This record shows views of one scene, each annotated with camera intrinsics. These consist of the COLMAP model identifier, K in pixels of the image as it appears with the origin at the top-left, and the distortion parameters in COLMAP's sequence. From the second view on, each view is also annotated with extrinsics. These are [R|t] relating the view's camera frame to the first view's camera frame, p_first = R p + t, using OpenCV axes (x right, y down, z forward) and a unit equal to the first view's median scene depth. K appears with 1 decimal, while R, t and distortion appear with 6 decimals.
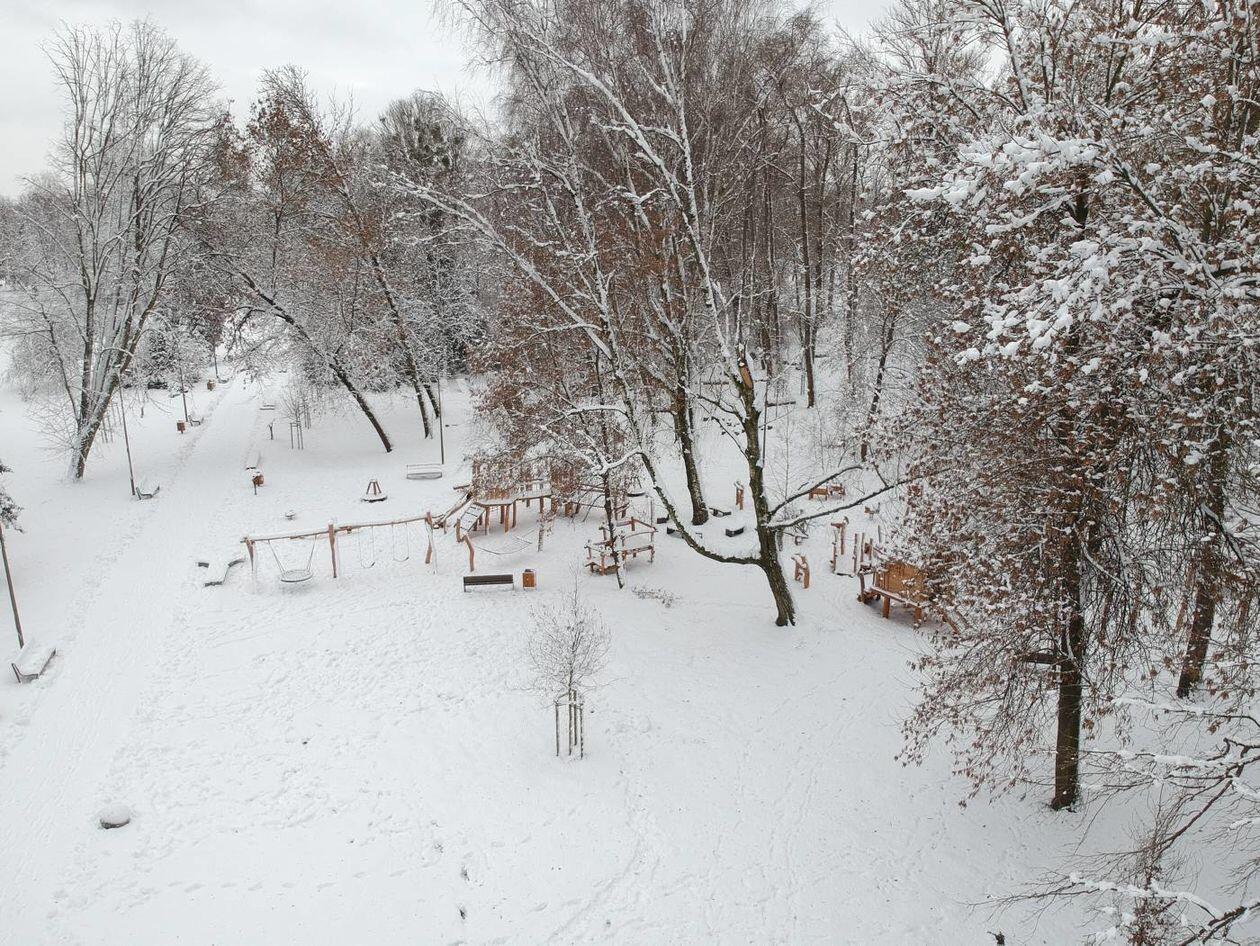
lens RADIAL K [[936.5, 0, 651.1], [0, 936.5, 482.2], [0, 0, 1]] dist [0.113591, -0.181190]
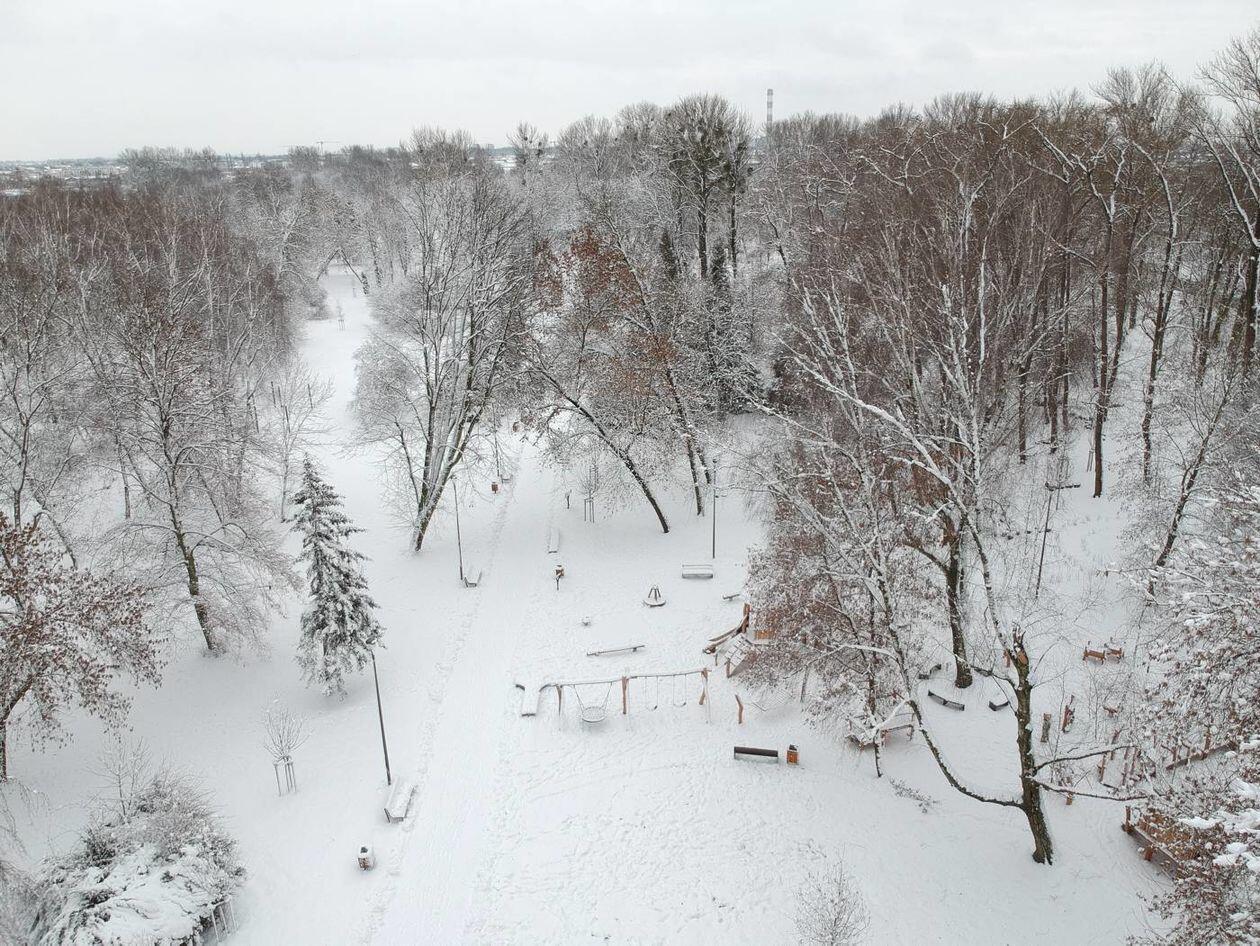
lens RADIAL K [[936.5, 0, 651.1], [0, 936.5, 482.2], [0, 0, 1]] dist [0.113591, -0.181190]
pose [[0.963374, 0.075159, -0.257413, -0.029681], [-0.051699, 0.993967, 0.096730, -0.310614], [0.263130, -0.079879, 0.961448, -0.076143]]
